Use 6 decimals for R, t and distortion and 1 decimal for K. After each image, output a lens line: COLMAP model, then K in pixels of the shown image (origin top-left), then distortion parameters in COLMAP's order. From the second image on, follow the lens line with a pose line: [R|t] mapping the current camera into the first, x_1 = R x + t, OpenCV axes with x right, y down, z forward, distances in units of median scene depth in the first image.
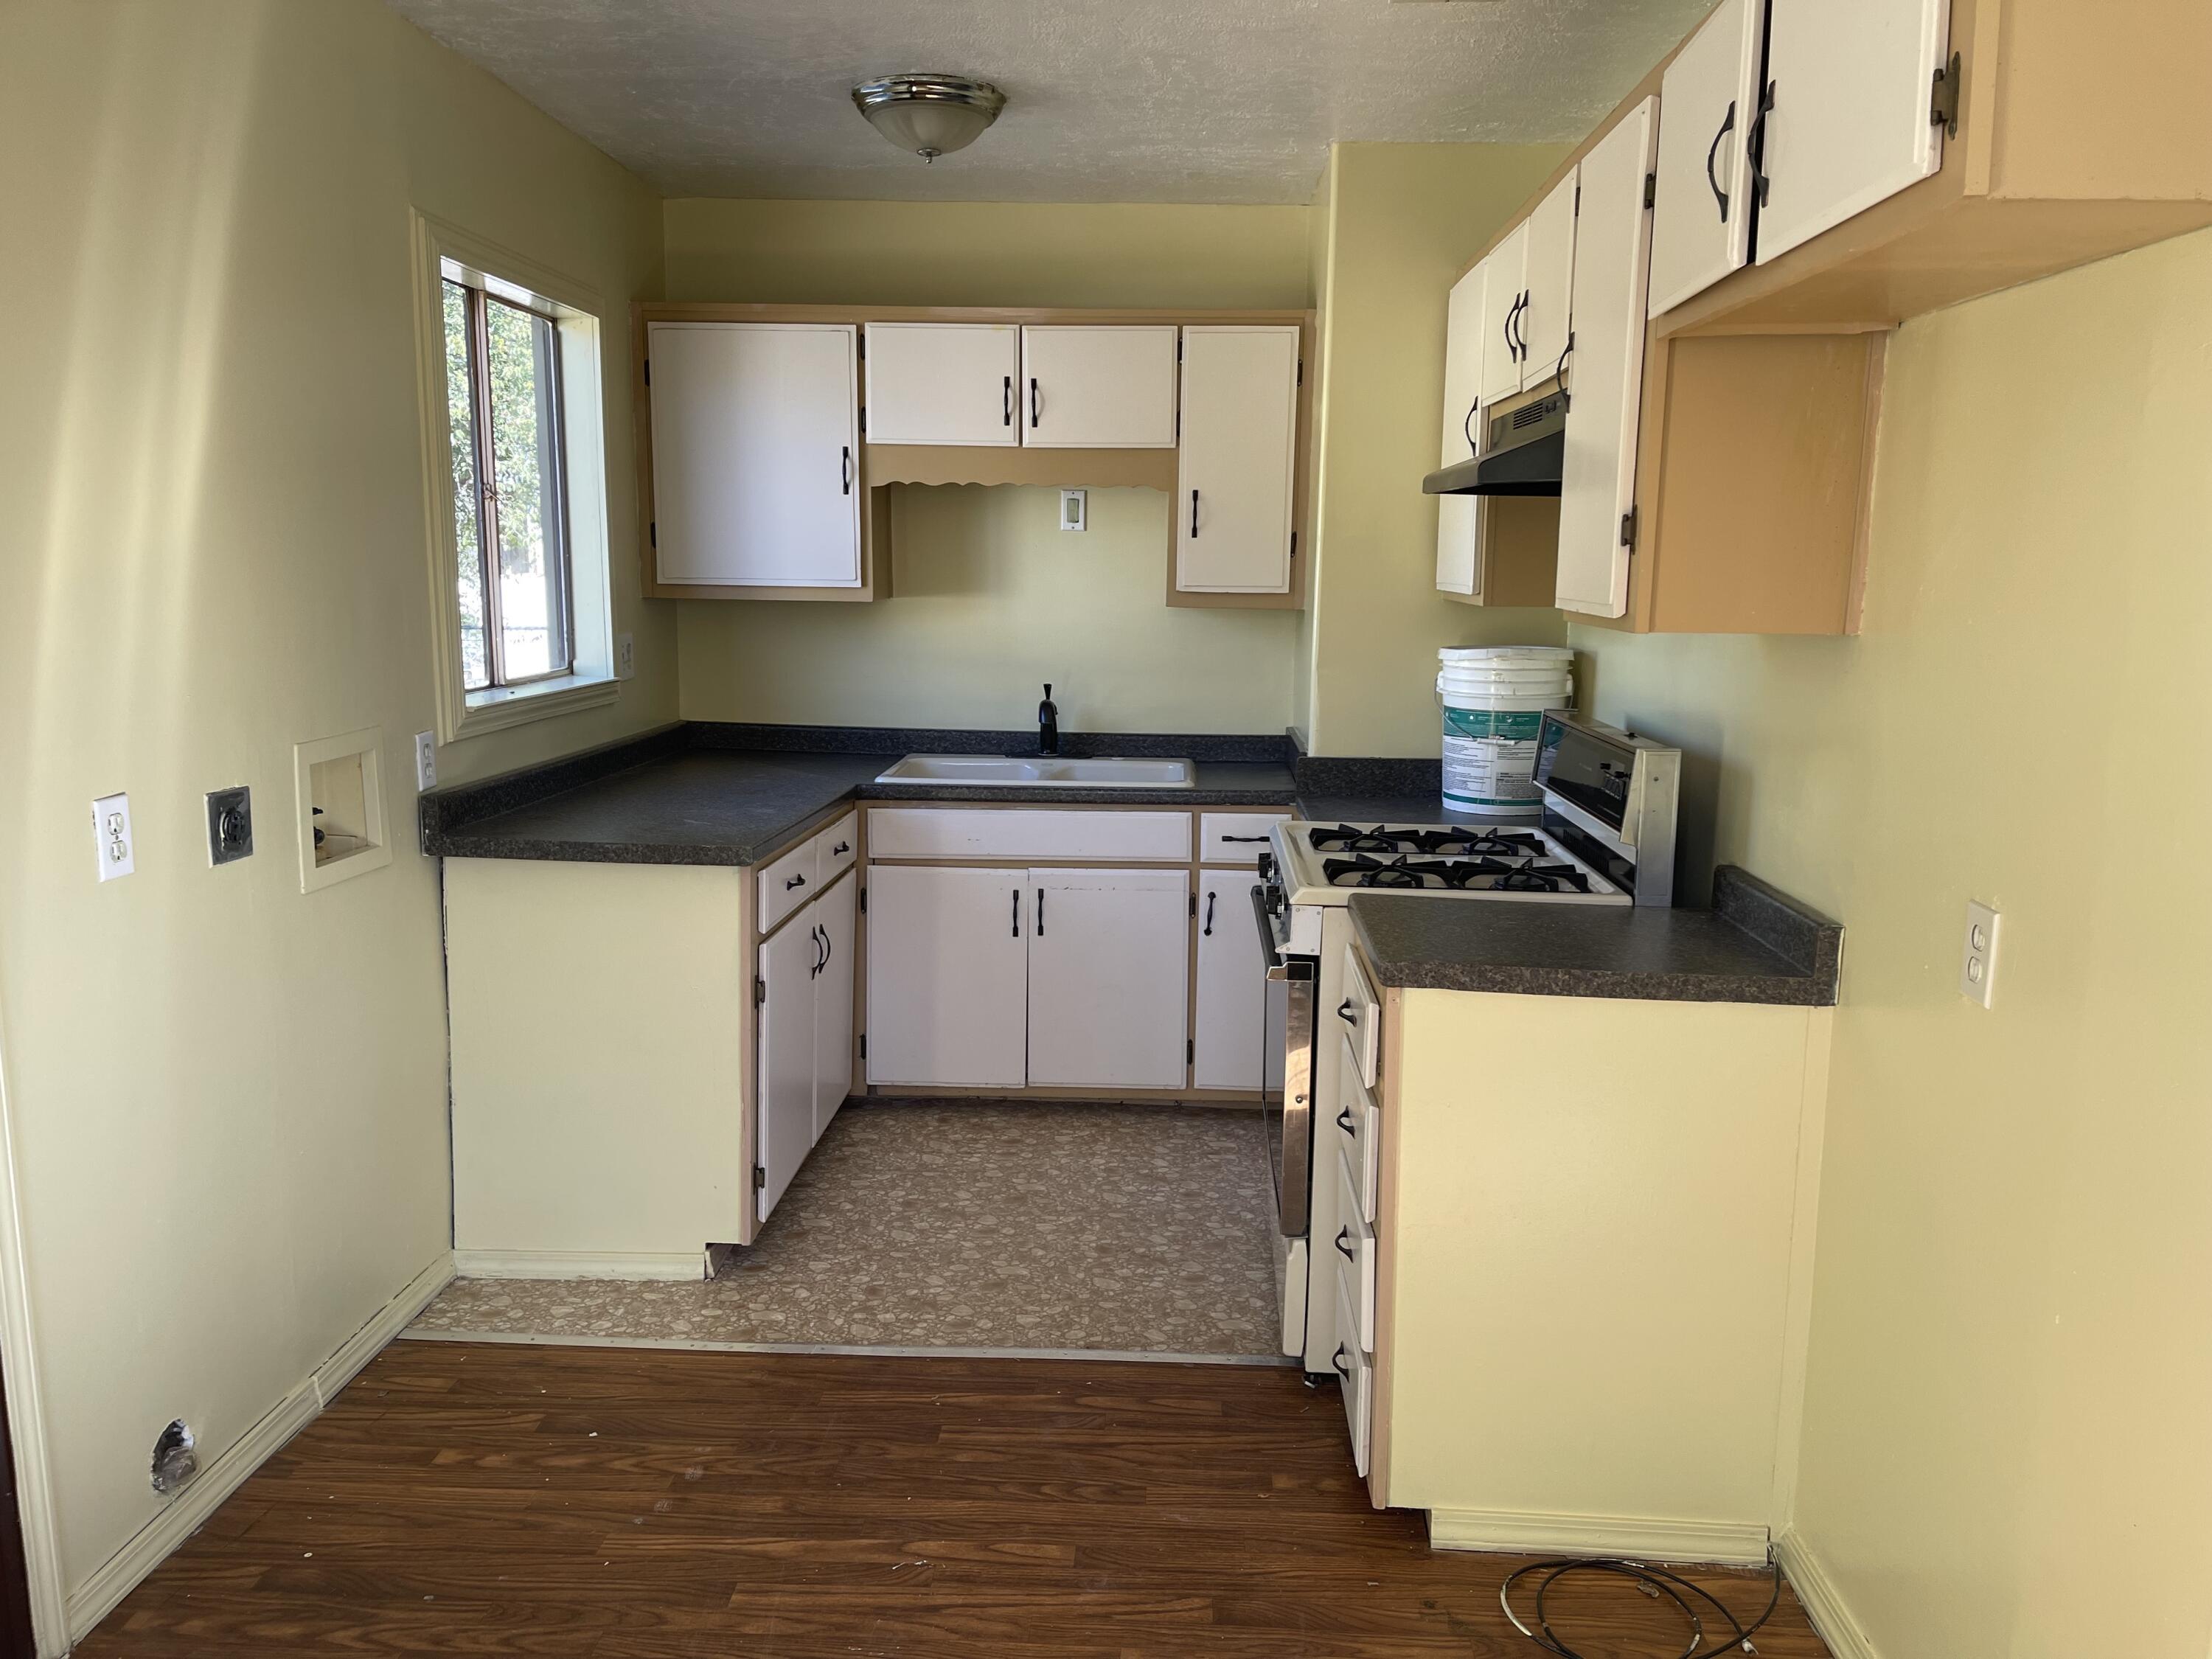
lens RADIAL K [[1651.4, 0, 1103.4], [0, 1651.4, 840.8], [0, 0, 1]] dist [0.076347, -0.101834]
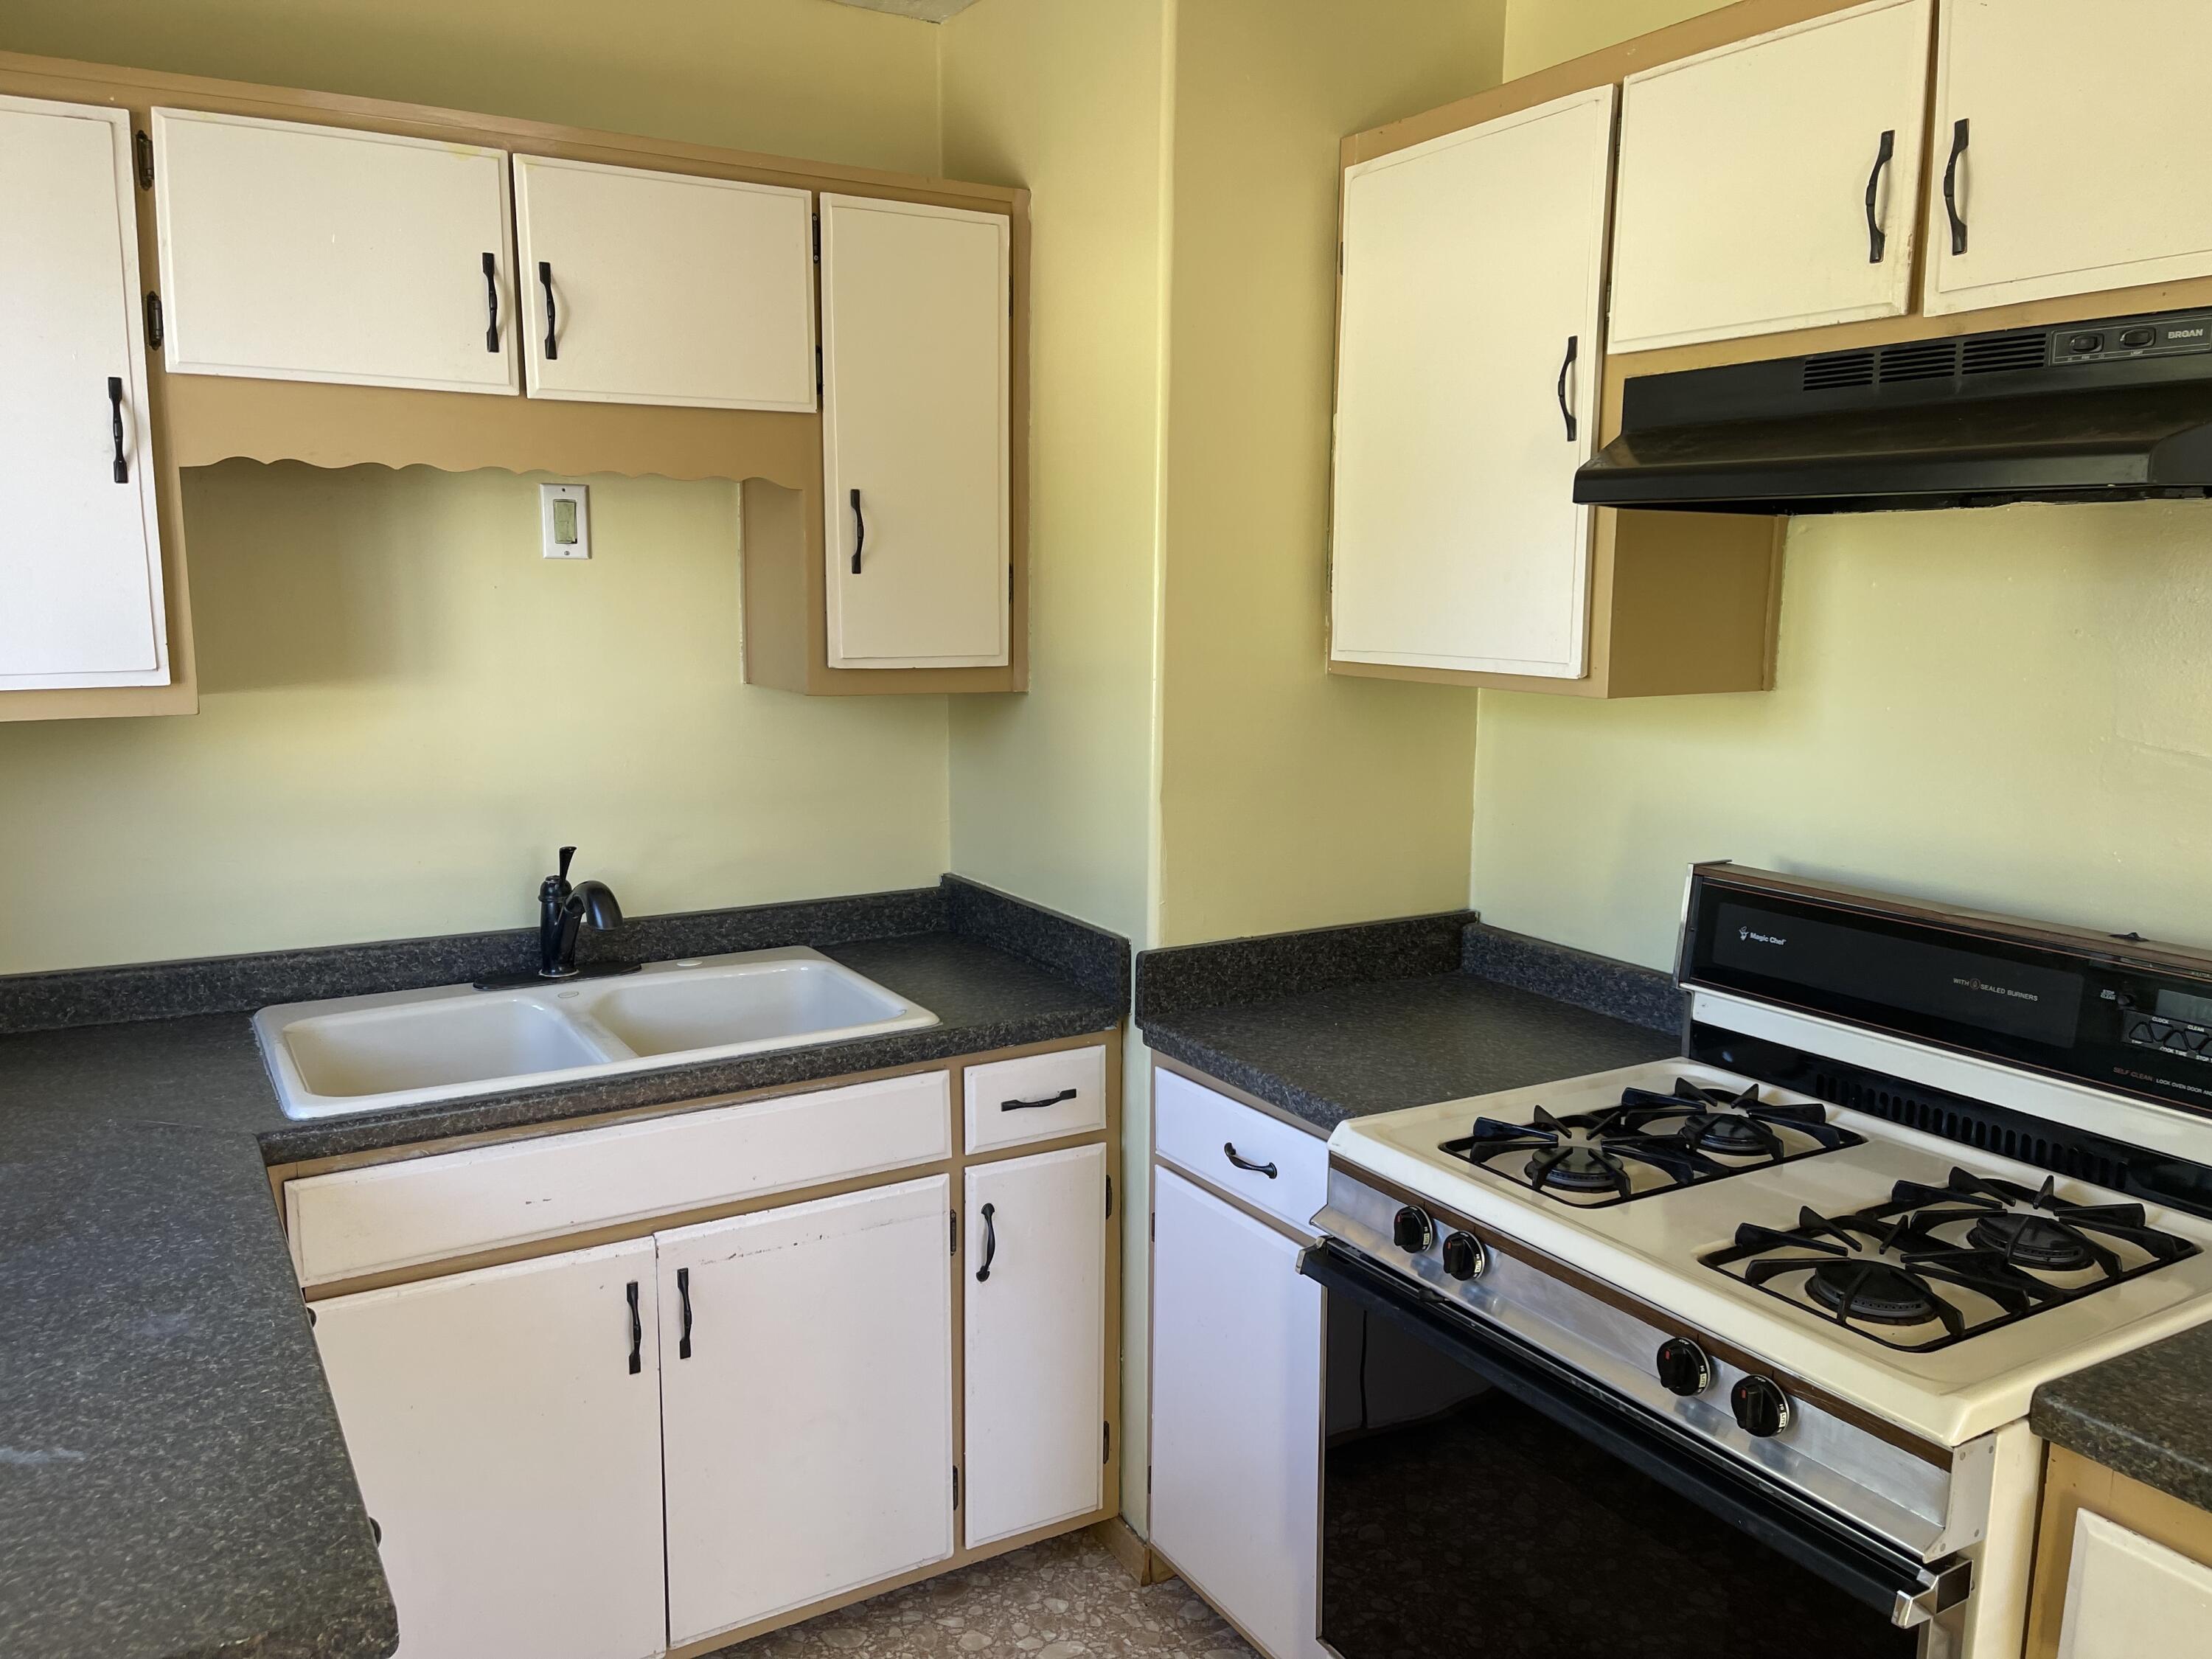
lens RADIAL K [[1667.2, 0, 1114.8], [0, 1667.2, 825.4], [0, 0, 1]] dist [0.058295, -0.081744]
pose [[0.831829, -0.090436, 0.547615, -0.192775], [0.099123, 0.994980, 0.013747, -0.097699], [-0.546109, 0.042846, 0.836618, 0.483509]]
